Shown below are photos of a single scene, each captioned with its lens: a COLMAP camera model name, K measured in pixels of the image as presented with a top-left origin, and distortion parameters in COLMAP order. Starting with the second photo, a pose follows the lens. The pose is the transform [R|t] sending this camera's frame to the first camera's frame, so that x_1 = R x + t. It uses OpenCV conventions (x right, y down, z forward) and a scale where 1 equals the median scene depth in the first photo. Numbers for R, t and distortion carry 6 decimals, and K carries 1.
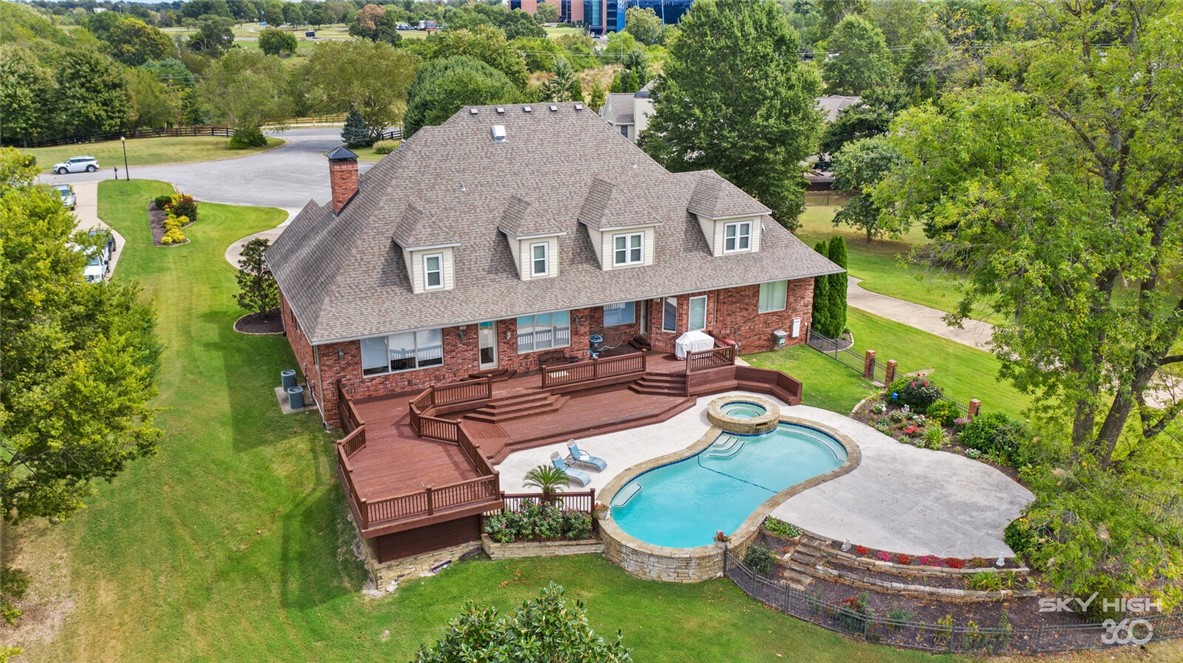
lens RADIAL K [[987.4, 0, 591.5], [0, 987.4, 331.5], [0, 0, 1]] dist [-0.009387, -0.001993]
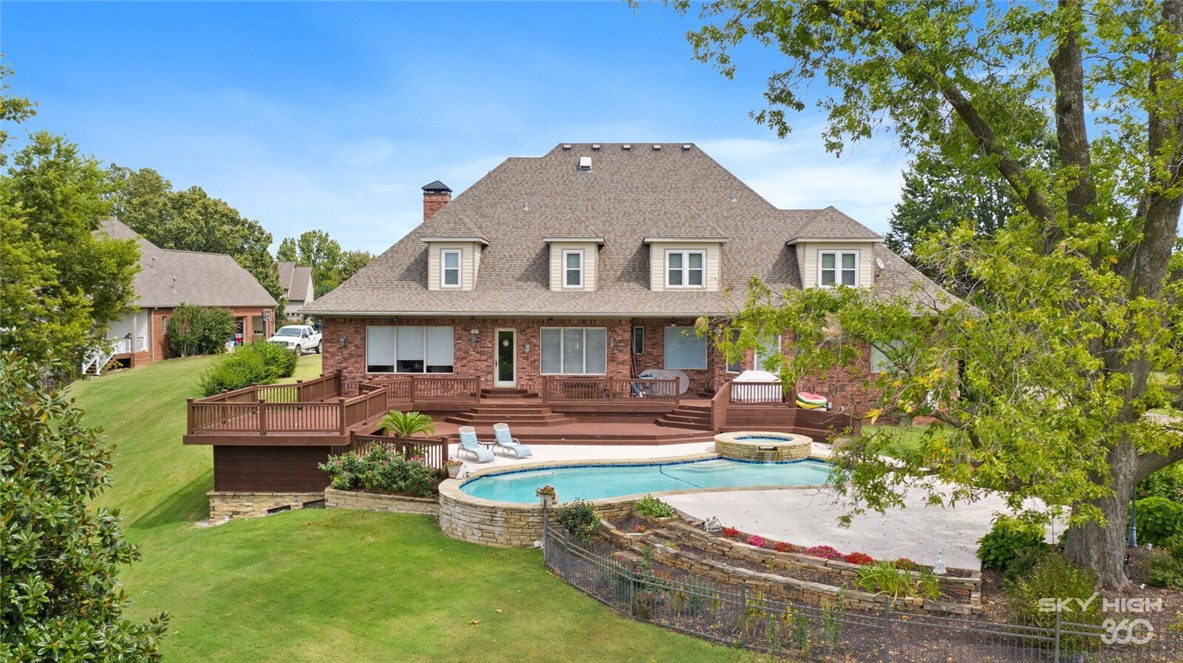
lens RADIAL K [[987.4, 0, 591.5], [0, 987.4, 331.5], [0, 0, 1]] dist [-0.009387, -0.001993]
pose [[0.881361, 0.009715, -0.472343, 0.392893], [-0.155504, 0.950044, -0.270620, 0.224654], [0.446118, 0.311965, 0.838843, 0.285144]]
